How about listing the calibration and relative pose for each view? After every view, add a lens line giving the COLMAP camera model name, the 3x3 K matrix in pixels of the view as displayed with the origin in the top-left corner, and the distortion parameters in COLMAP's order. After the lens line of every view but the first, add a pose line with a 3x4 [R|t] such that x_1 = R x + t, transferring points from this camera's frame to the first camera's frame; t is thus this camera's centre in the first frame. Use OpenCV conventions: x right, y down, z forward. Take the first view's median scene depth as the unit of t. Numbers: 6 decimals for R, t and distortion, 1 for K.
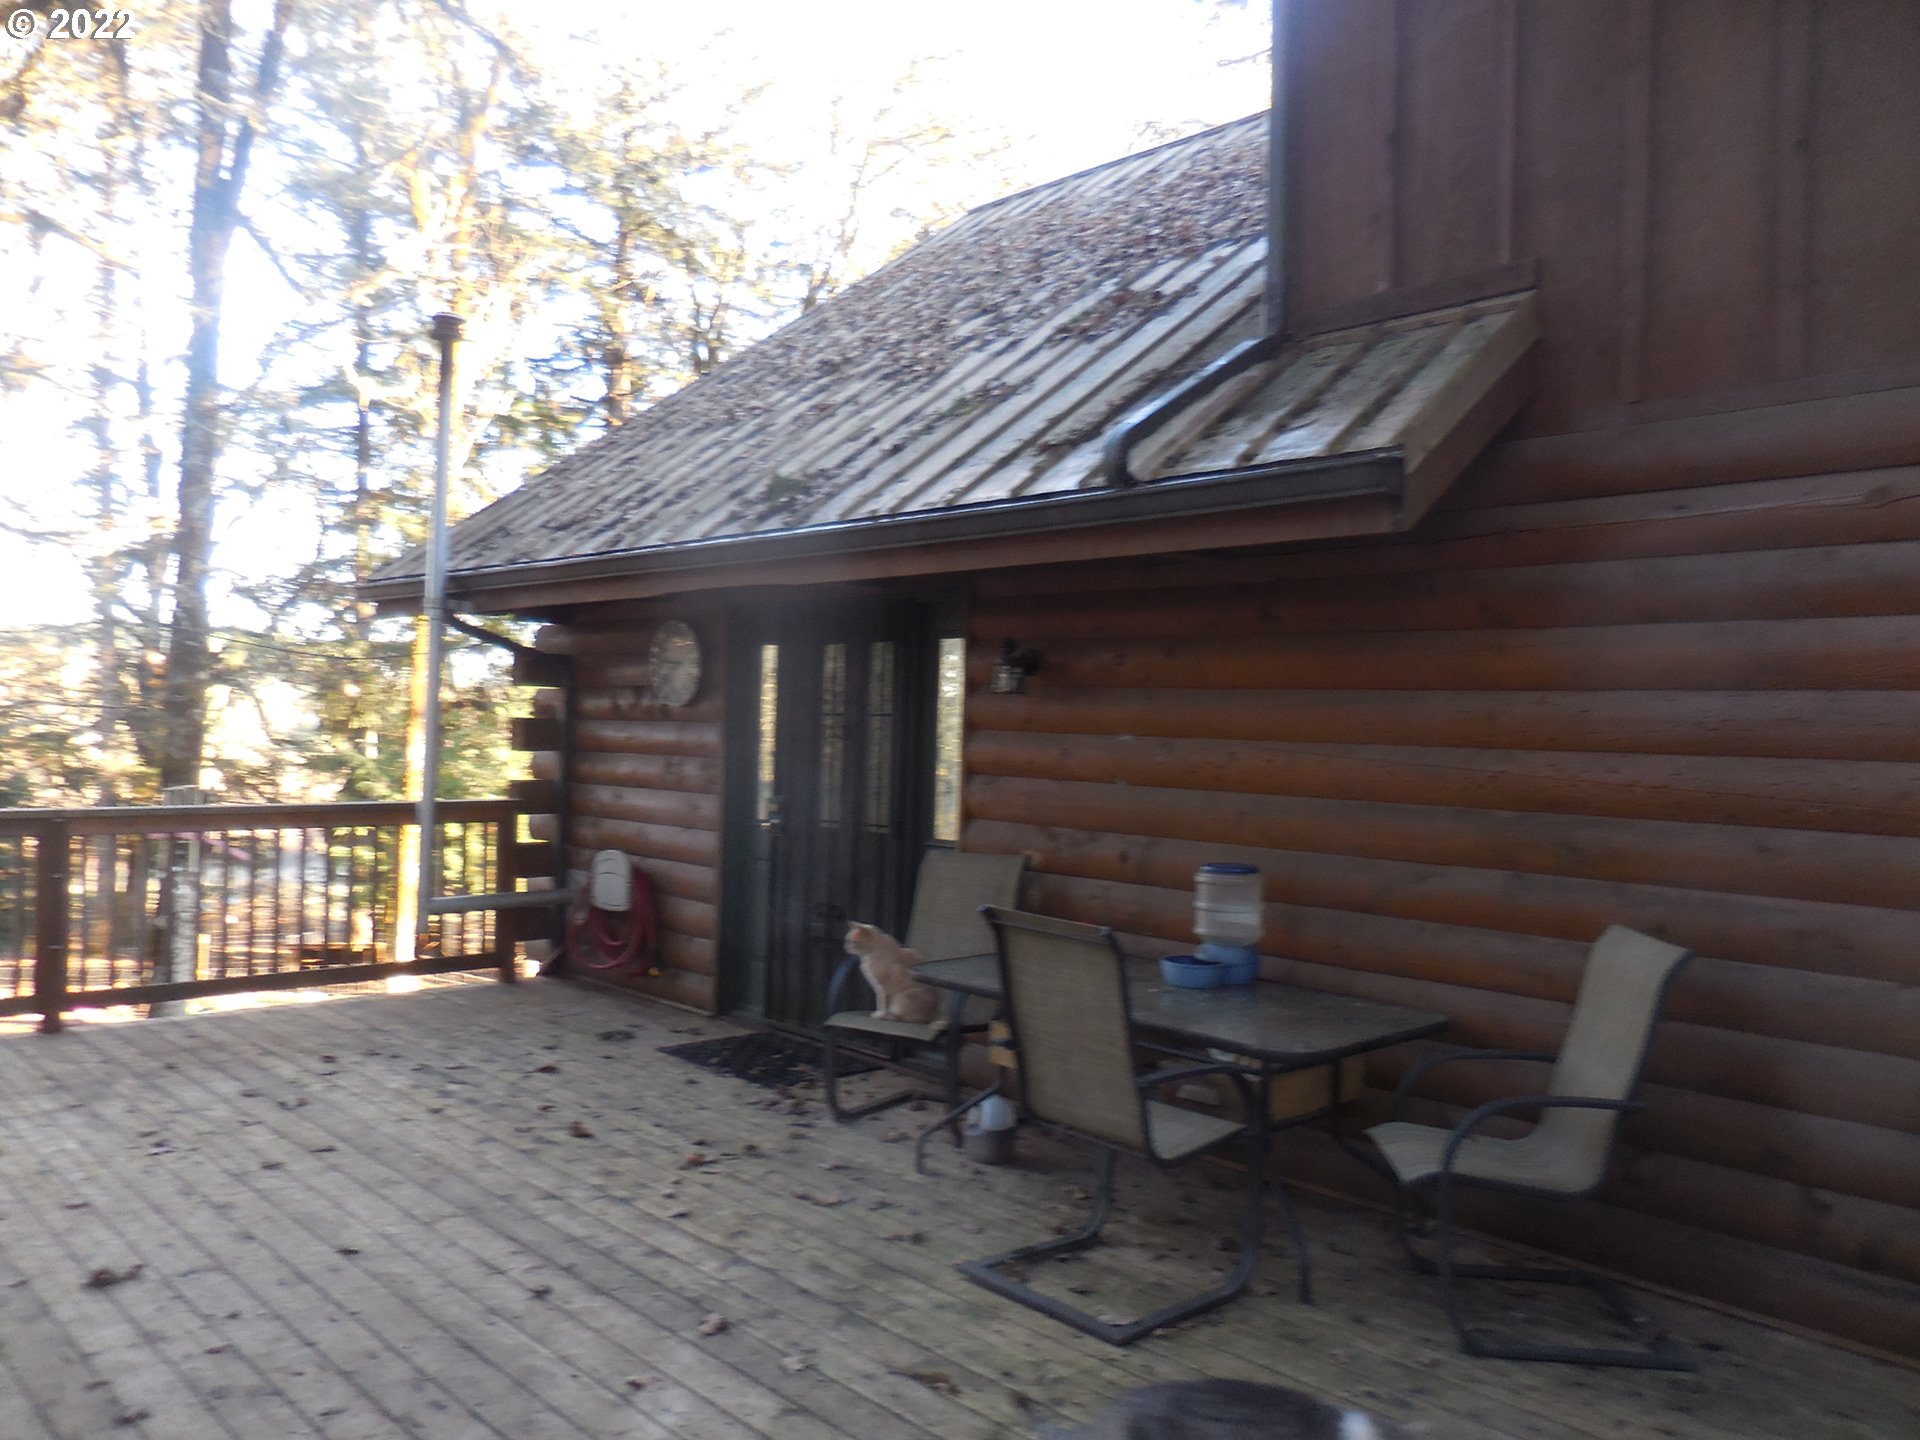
lens RADIAL K [[1449.2, 0, 960.0], [0, 1449.2, 720.0], [0, 0, 1]] dist [-0.007595, 0.004361]
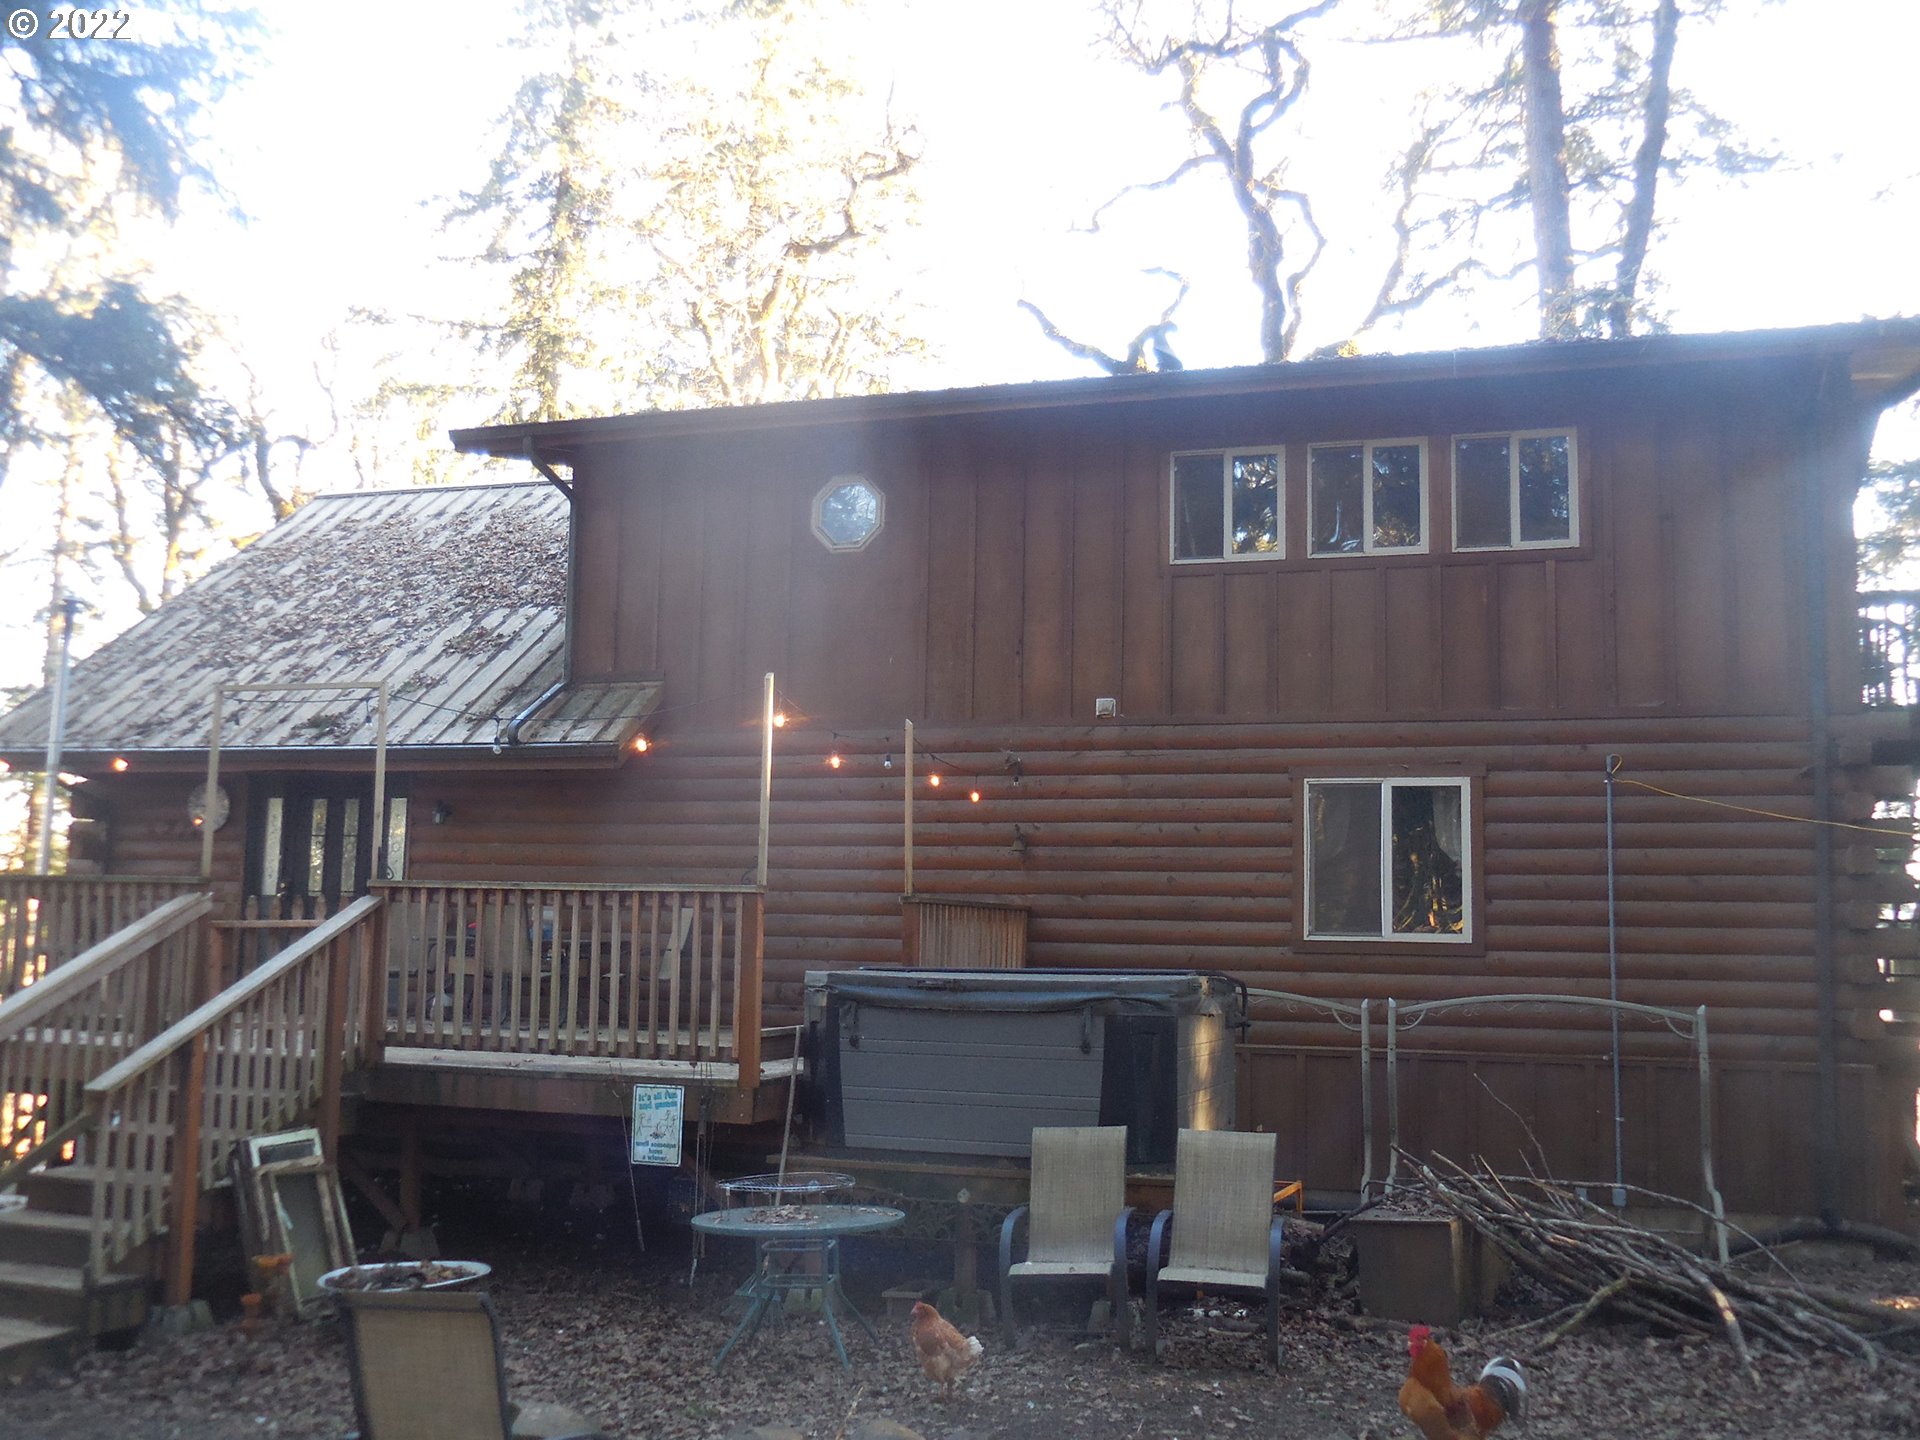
lens RADIAL K [[1449.2, 0, 960.0], [0, 1449.2, 720.0], [0, 0, 1]] dist [-0.007595, 0.004361]
pose [[0.856680, 0.057386, 0.512646, -0.435424], [0.002293, 0.993360, -0.115029, 0.082321], [-0.515843, 0.099718, 0.850860, -1.335496]]
